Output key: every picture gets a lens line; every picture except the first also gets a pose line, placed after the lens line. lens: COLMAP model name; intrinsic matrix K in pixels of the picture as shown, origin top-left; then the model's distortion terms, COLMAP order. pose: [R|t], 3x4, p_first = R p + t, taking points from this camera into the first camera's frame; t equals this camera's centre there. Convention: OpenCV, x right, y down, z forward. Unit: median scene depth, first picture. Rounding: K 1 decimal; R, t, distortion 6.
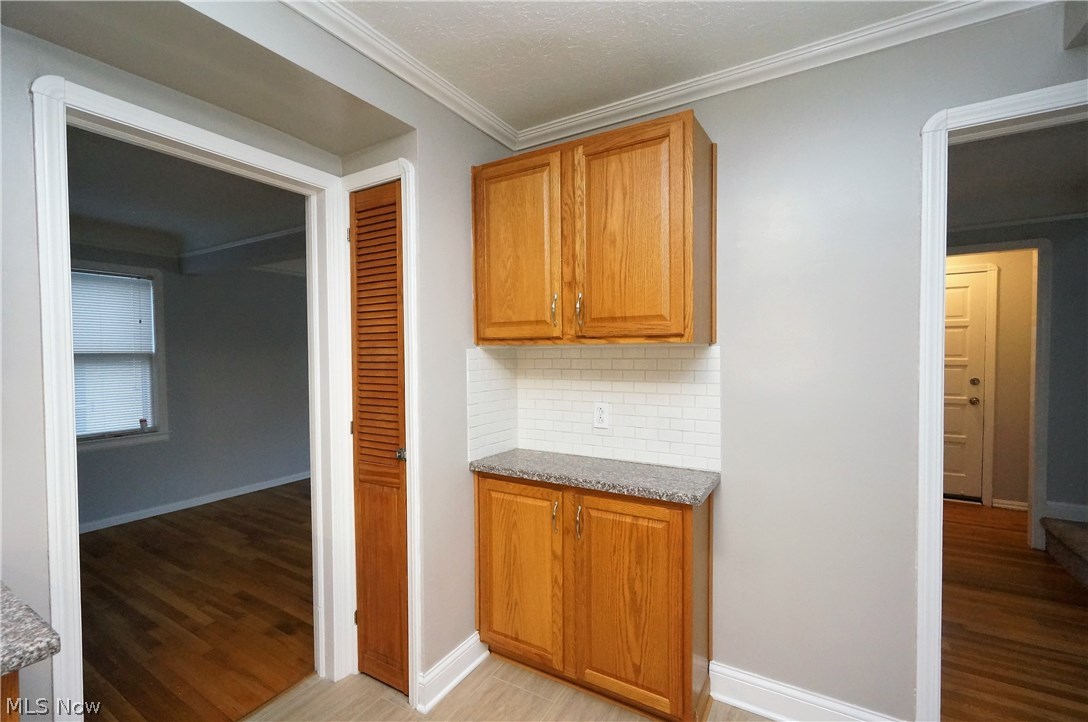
lens RADIAL K [[467.8, 0, 538.6], [0, 467.8, 364.0], [0, 0, 1]] dist [-0.010333, 0.005764]
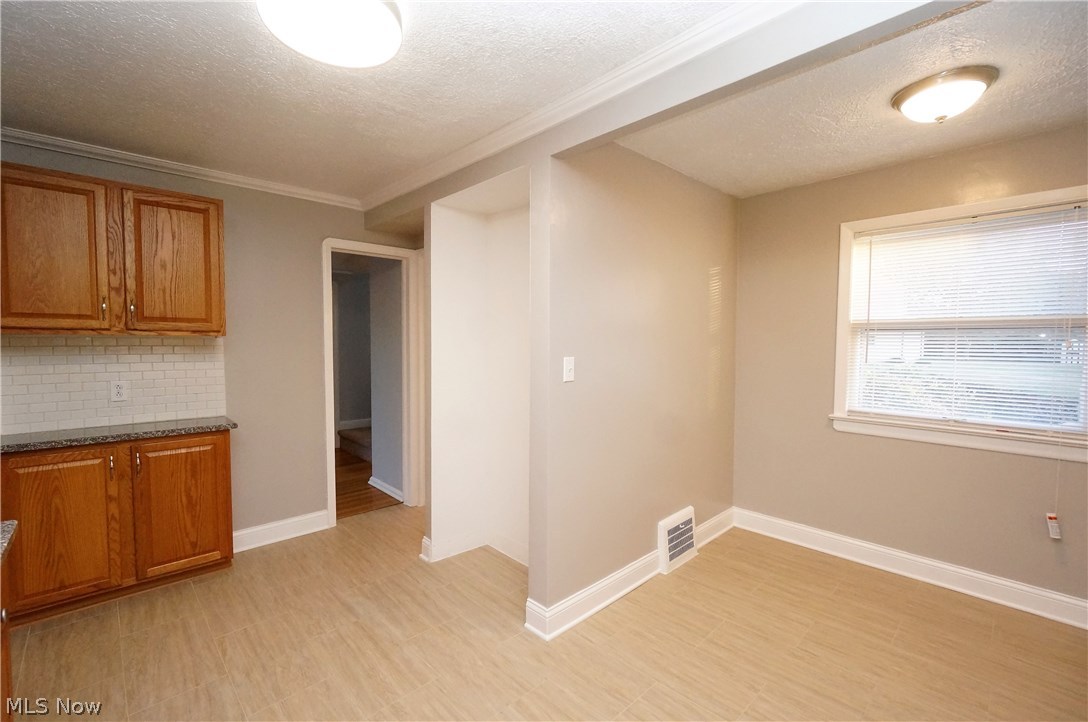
lens RADIAL K [[467.8, 0, 538.6], [0, 467.8, 364.0], [0, 0, 1]] dist [-0.010333, 0.005764]
pose [[0.270808, -0.036143, 0.961955, -0.901771], [0.020945, 0.999280, 0.031649, 0.024053], [-0.962406, 0.011578, 0.271370, -0.509268]]
